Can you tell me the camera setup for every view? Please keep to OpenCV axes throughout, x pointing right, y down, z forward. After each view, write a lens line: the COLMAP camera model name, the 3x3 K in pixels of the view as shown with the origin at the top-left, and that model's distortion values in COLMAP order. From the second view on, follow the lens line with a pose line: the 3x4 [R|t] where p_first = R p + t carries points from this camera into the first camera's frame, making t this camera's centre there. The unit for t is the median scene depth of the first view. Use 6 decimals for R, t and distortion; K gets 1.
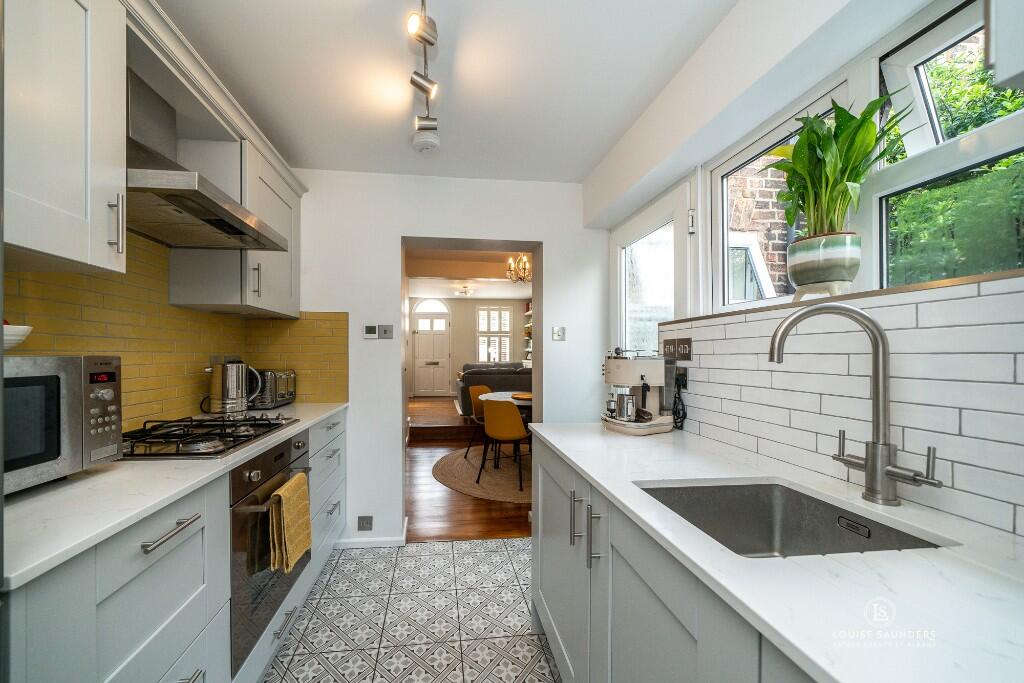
lens RADIAL K [[353.2, 0, 510.8], [0, 353.2, 351.0], [0, 0, 1]] dist [-0.000086, -0.000016]
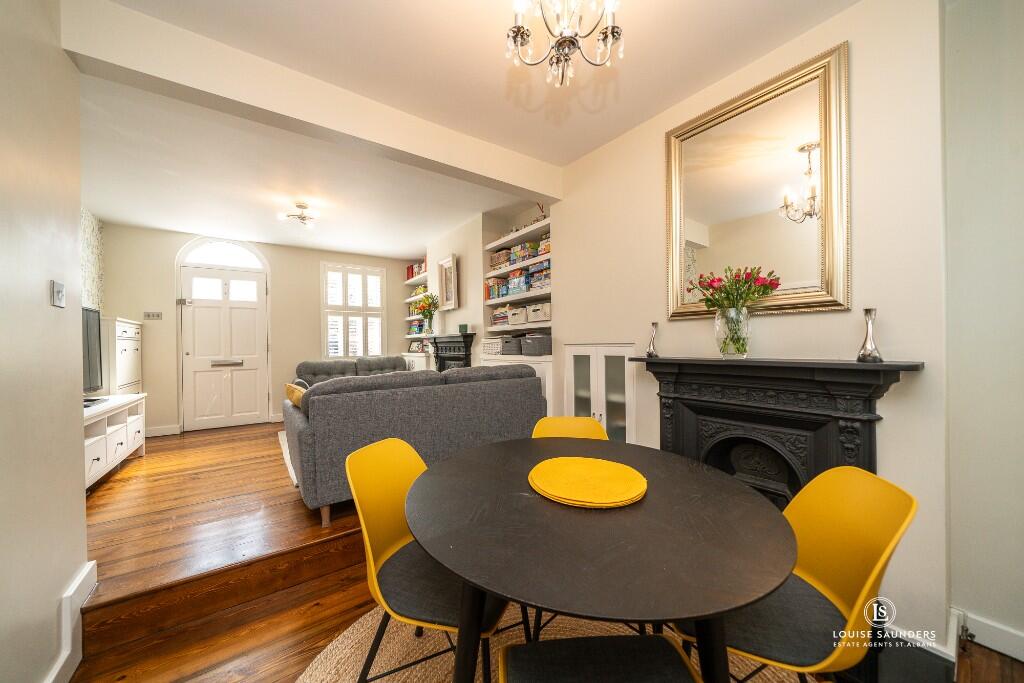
lens RADIAL K [[353.2, 0, 513.4], [0, 353.2, 340.1], [0, 0, 1]] dist [-0.000086, -0.000016]
pose [[0.909446, -0.011217, 0.415671, -0.053356], [0.010870, 0.999936, 0.003201, 0.002817], [-0.415680, 0.001608, 0.909510, 0.338698]]
